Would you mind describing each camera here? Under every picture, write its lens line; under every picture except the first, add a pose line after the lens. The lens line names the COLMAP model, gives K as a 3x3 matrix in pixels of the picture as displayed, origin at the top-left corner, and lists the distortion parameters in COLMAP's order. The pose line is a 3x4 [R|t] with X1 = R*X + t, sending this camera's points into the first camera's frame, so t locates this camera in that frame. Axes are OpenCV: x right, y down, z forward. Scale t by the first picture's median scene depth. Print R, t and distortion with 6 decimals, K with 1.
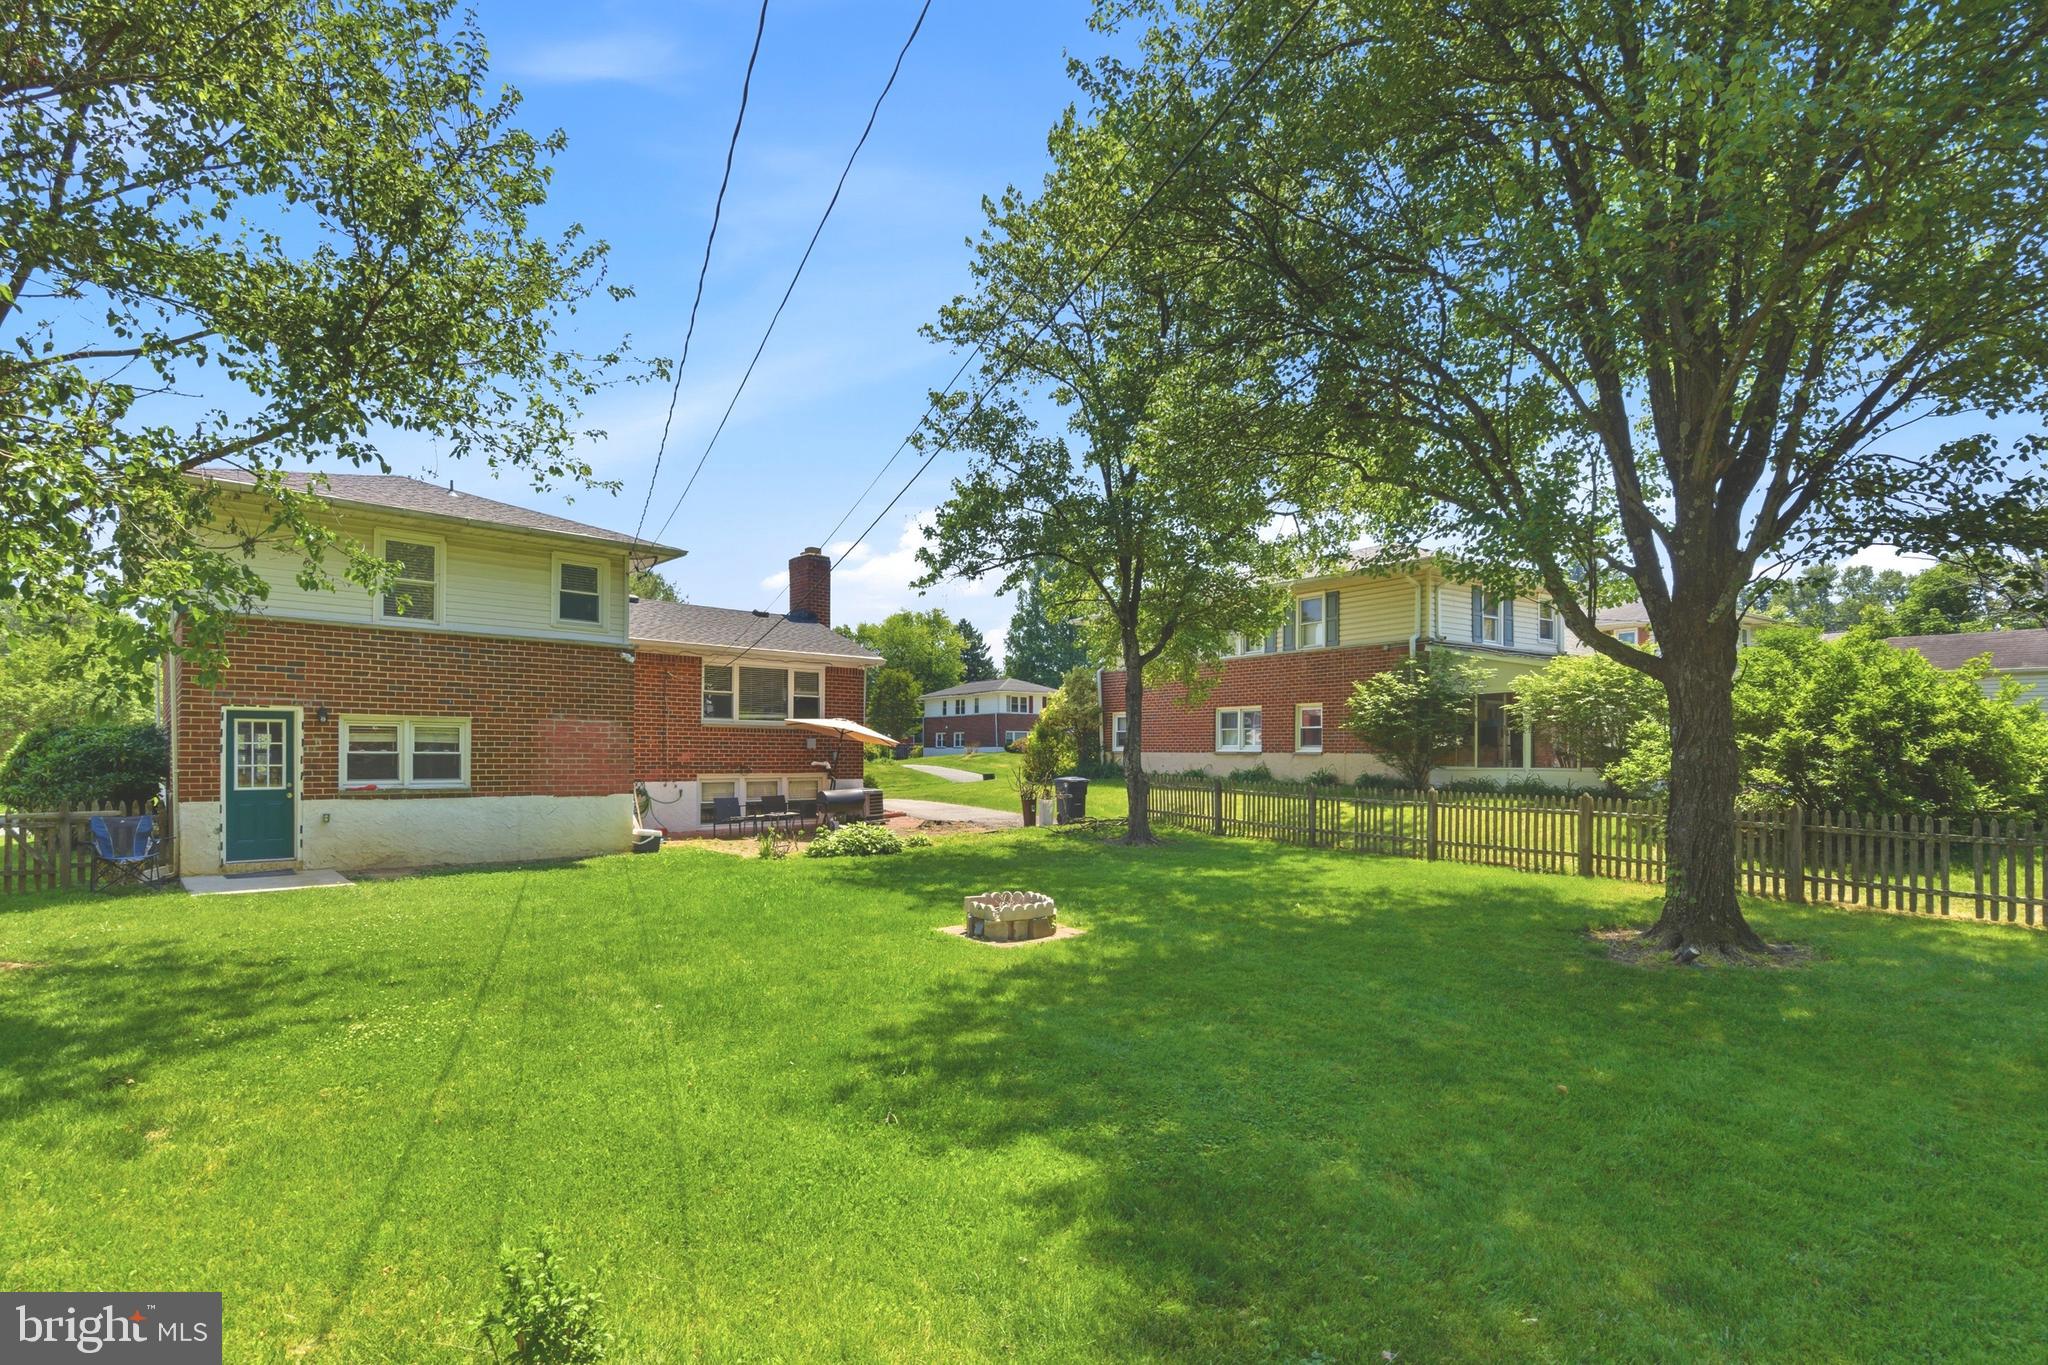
lens RADIAL K [[805.7, 0, 1022.3], [0, 805.7, 751.2], [0, 0, 1]] dist [0.004691, -0.000073]
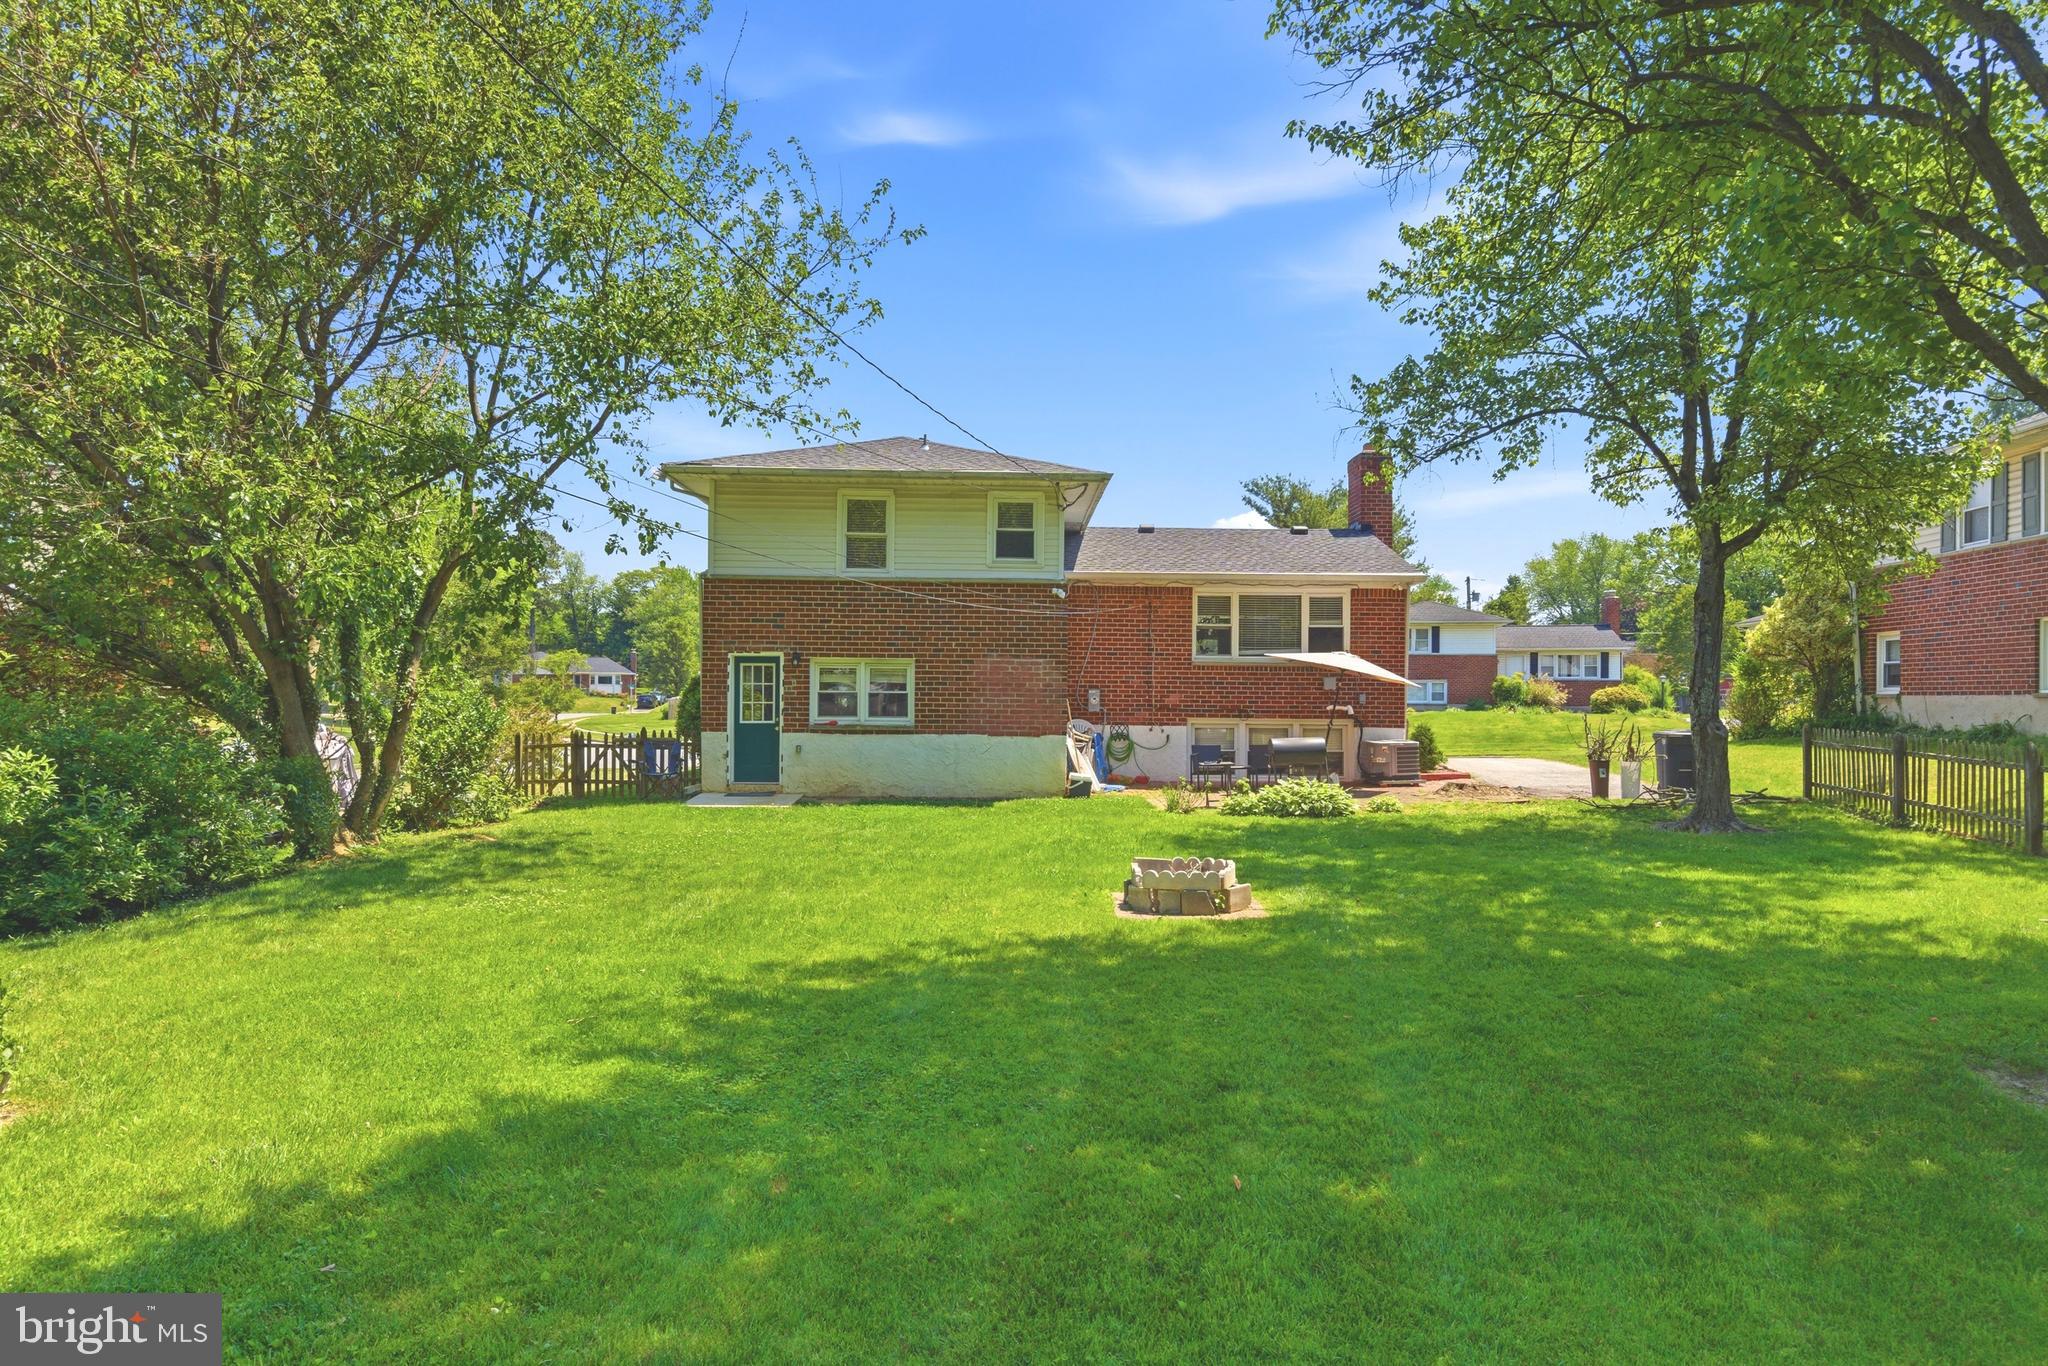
lens RADIAL K [[965.4, 0, 1024.0], [0, 965.4, 683.0], [0, 0, 1]] dist [0.001733, -0.001292]
pose [[0.825472, -0.007381, -0.564395, 0.163098], [0.001181, 0.999935, -0.011348, 0.005020], [0.564442, 0.008701, 0.825427, 0.045507]]
